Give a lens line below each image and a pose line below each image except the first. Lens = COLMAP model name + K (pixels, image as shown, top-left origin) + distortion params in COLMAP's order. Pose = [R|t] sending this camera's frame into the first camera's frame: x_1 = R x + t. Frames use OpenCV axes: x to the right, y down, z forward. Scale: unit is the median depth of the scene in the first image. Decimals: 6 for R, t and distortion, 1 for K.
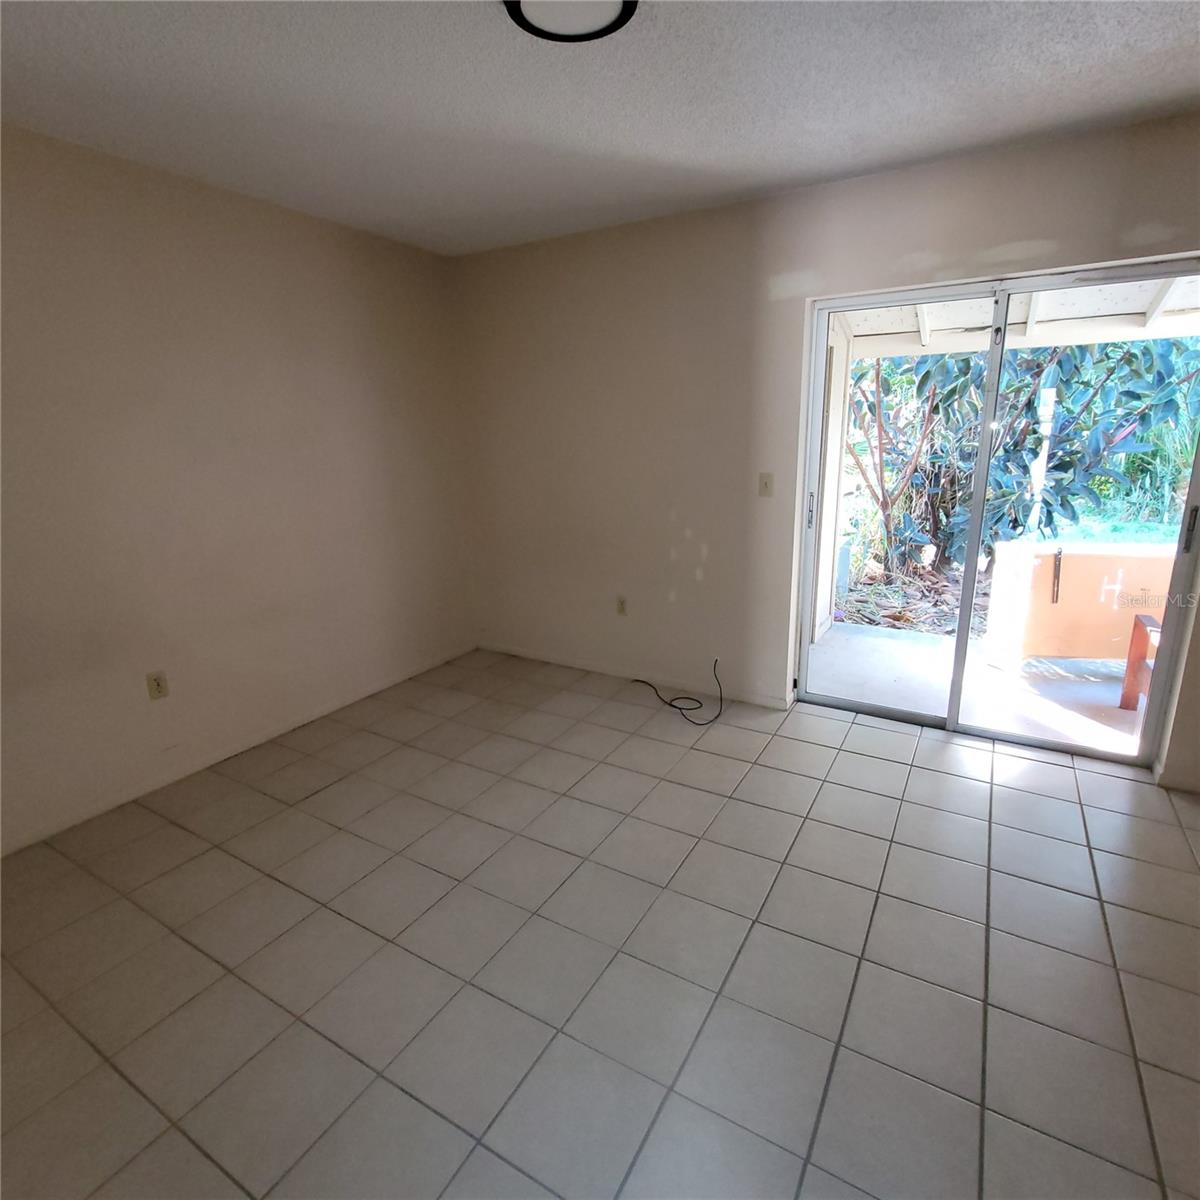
lens RADIAL K [[655.4, 0, 599.2], [0, 655.4, 598.3], [0, 0, 1]] dist [-0.004557, 0.004907]
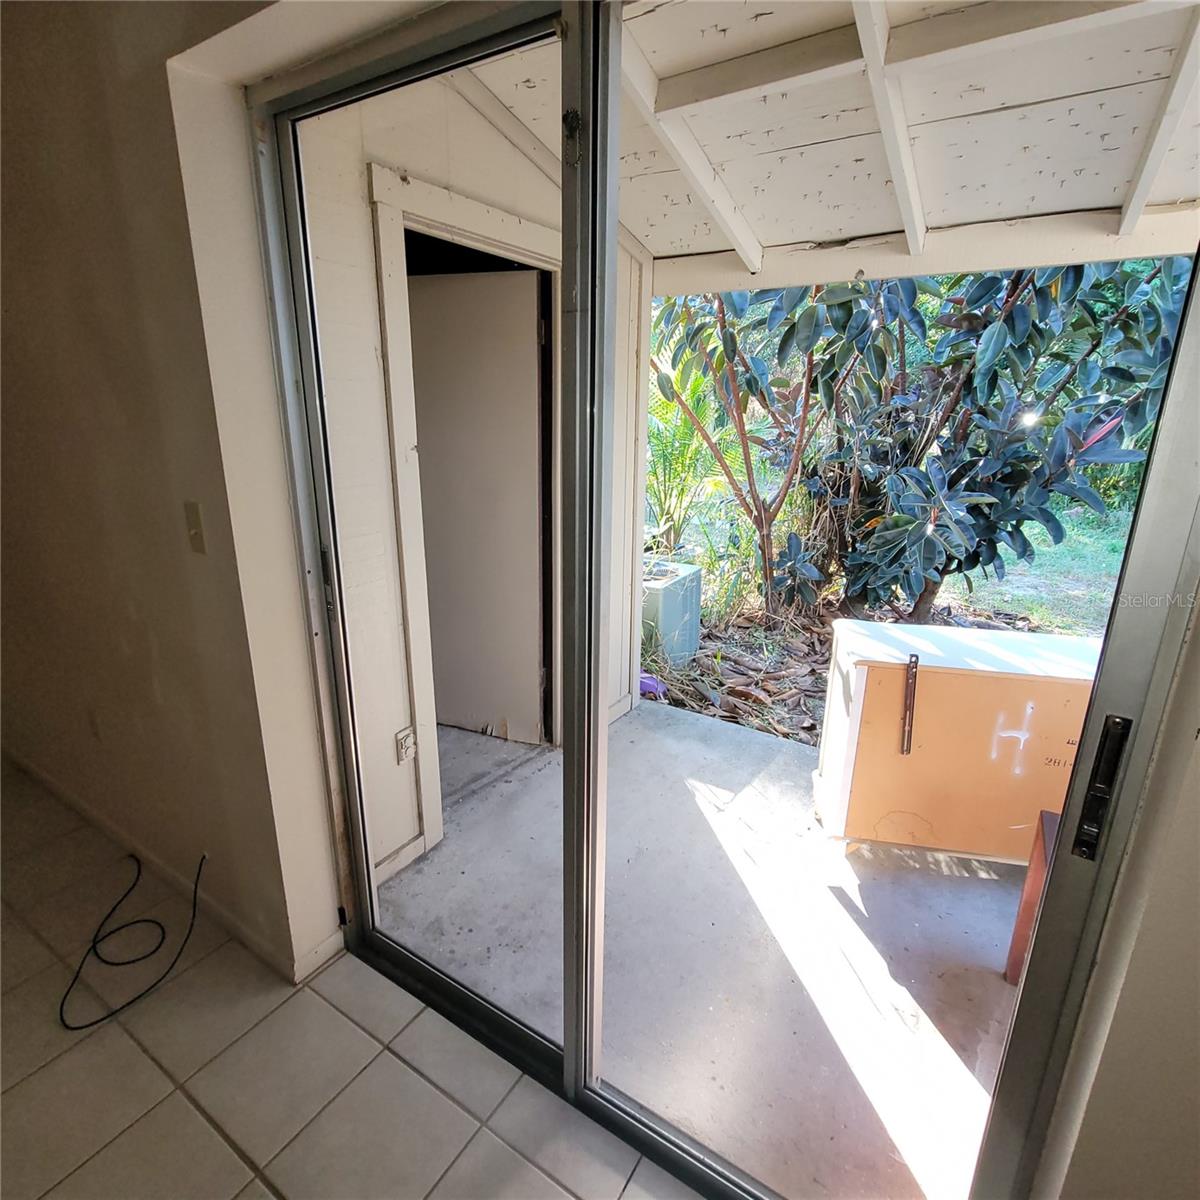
lens RADIAL K [[655.4, 0, 599.5], [0, 655.4, 597.6], [0, 0, 1]] dist [-0.004557, 0.004907]
pose [[0.998906, 0.042441, -0.019620, 0.321965], [-0.041691, 0.998438, 0.037182, -0.091548], [0.021167, -0.036324, 0.999116, 0.332838]]
